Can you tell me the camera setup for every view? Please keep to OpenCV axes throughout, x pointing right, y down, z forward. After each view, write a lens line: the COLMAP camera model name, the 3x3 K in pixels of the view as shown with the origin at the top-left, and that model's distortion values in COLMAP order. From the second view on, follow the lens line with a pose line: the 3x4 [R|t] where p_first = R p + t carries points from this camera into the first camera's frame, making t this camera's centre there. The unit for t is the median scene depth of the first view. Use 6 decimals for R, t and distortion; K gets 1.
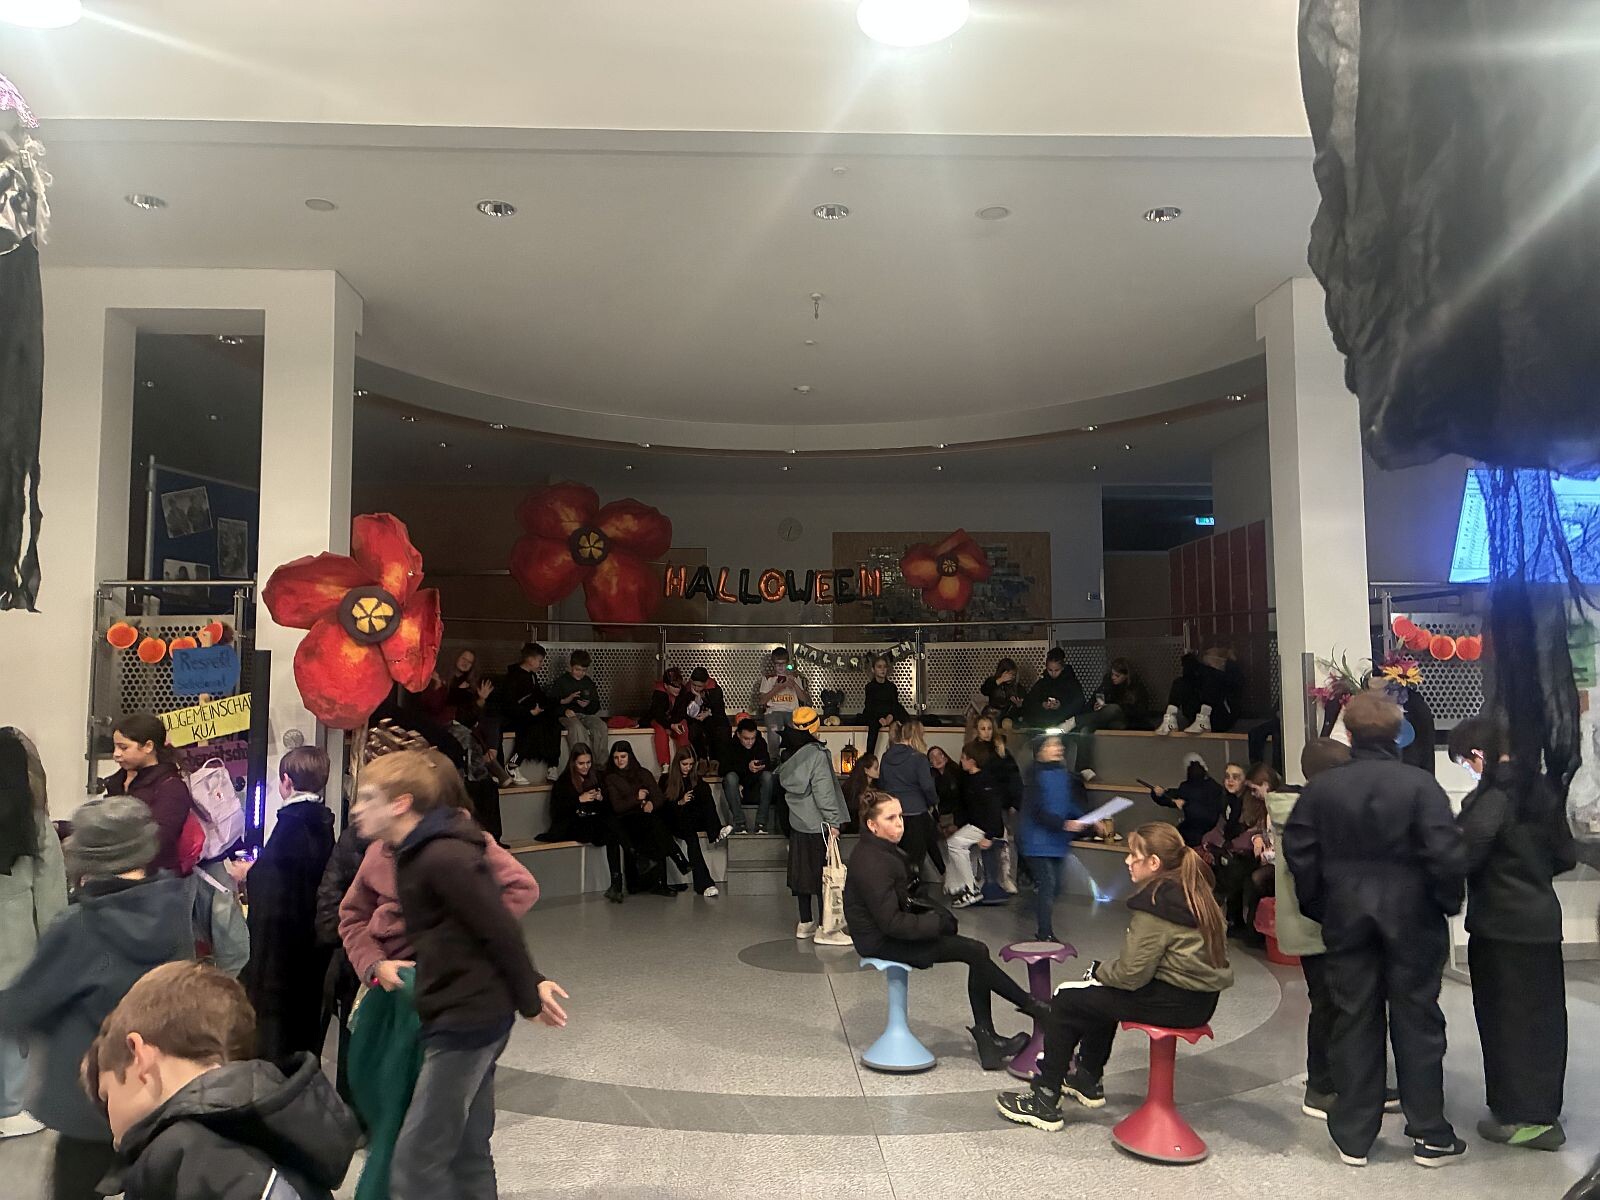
lens RADIAL K [[1199.6, 0, 800.0], [0, 1199.6, 600.0], [0, 0, 1]] dist [0.035621, -0.009133]
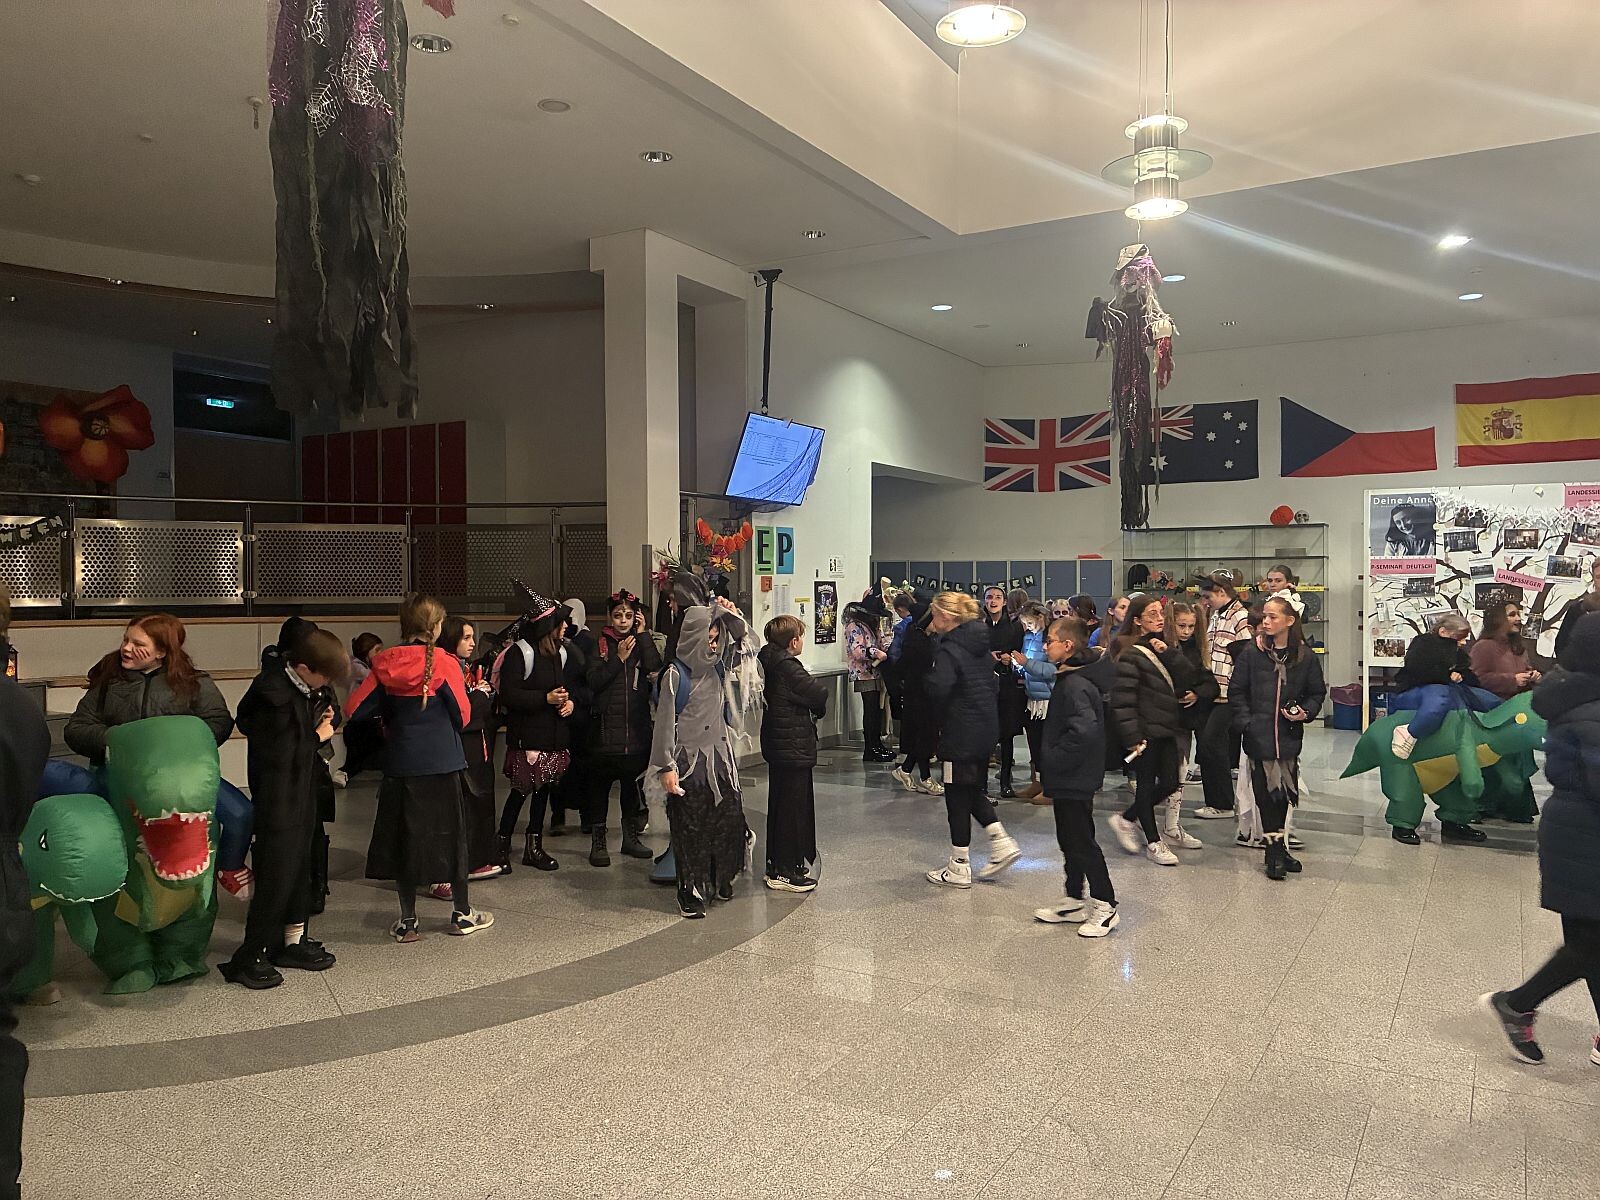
lens RADIAL K [[1199.6, 0, 800.0], [0, 1199.6, 600.0], [0, 0, 1]] dist [0.035621, -0.009133]
pose [[0.547807, -0.009627, 0.836549, -0.501390], [-0.063449, 0.996576, 0.053018, 0.024965], [-0.834195, -0.082121, 0.545320, 0.197619]]
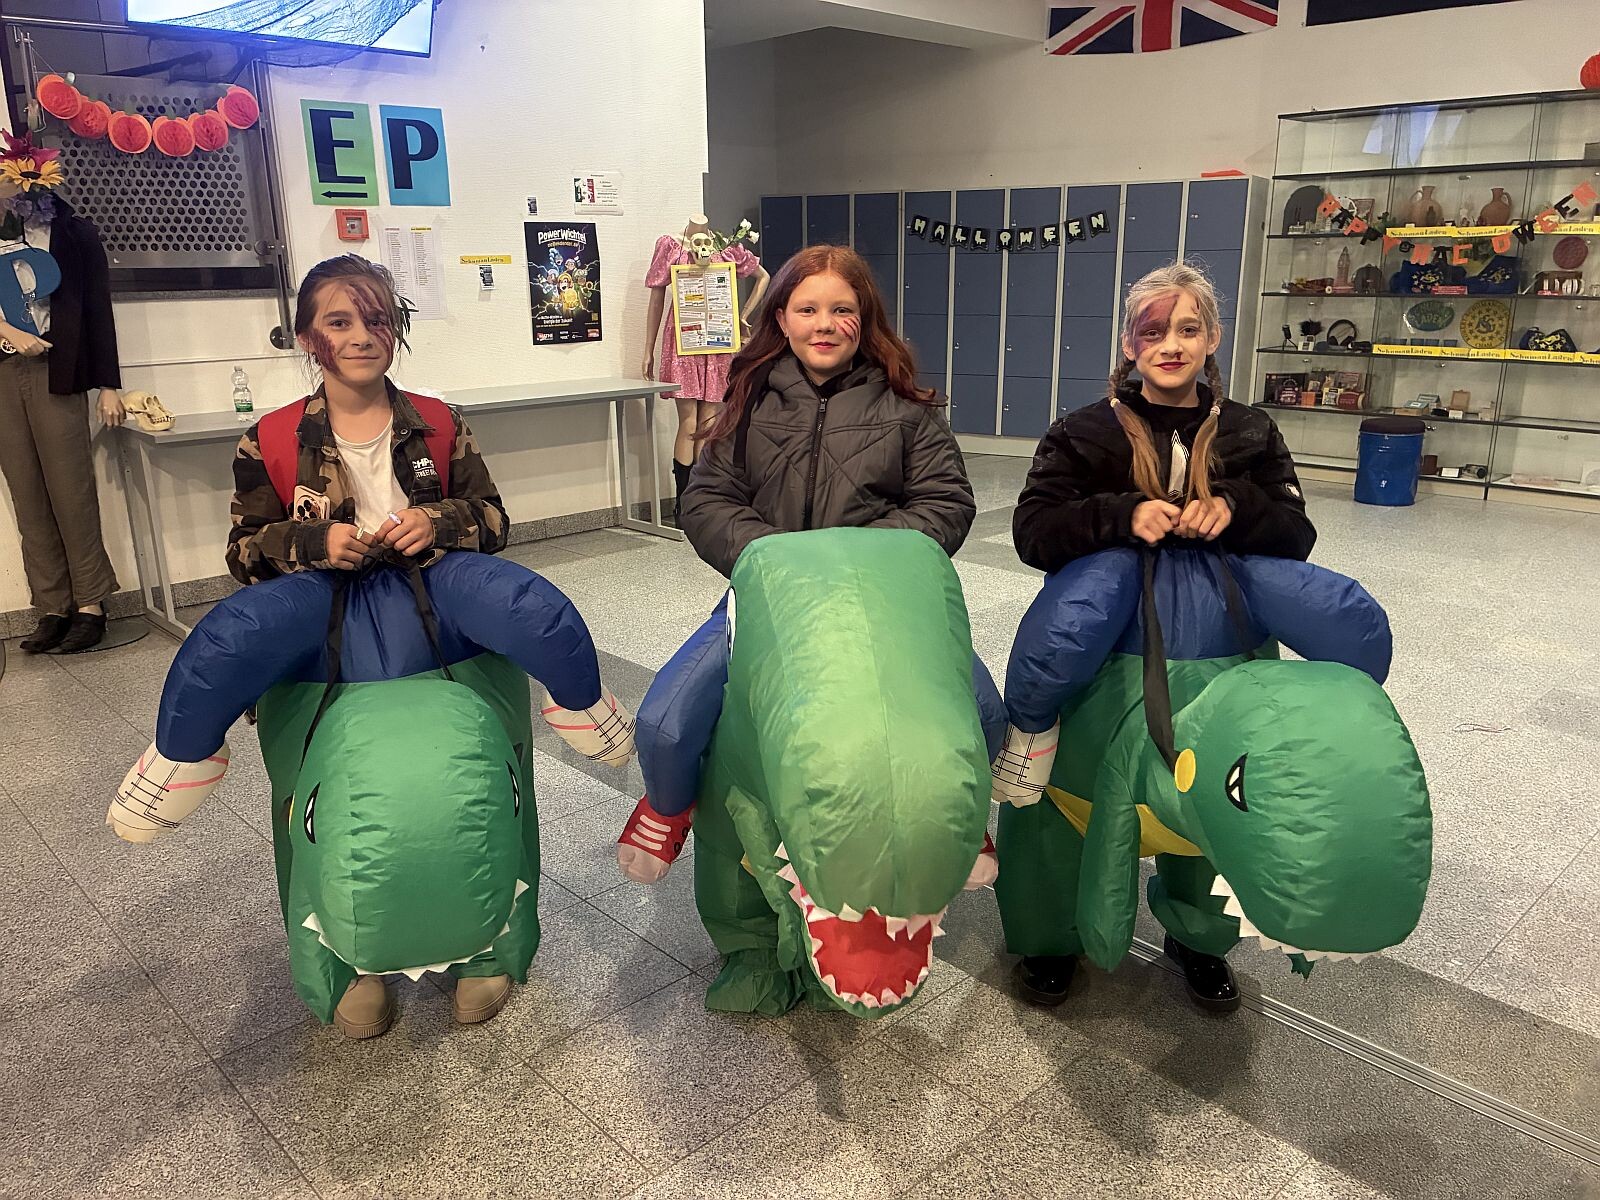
lens RADIAL K [[1199.6, 0, 800.0], [0, 1199.6, 600.0], [0, 0, 1]] dist [0.035621, -0.009133]
pose [[0.755624, -0.188004, 0.627445, 0.350910], [-0.044430, 0.941005, 0.335464, 0.039949], [-0.653497, -0.281362, 0.702693, 0.258329]]
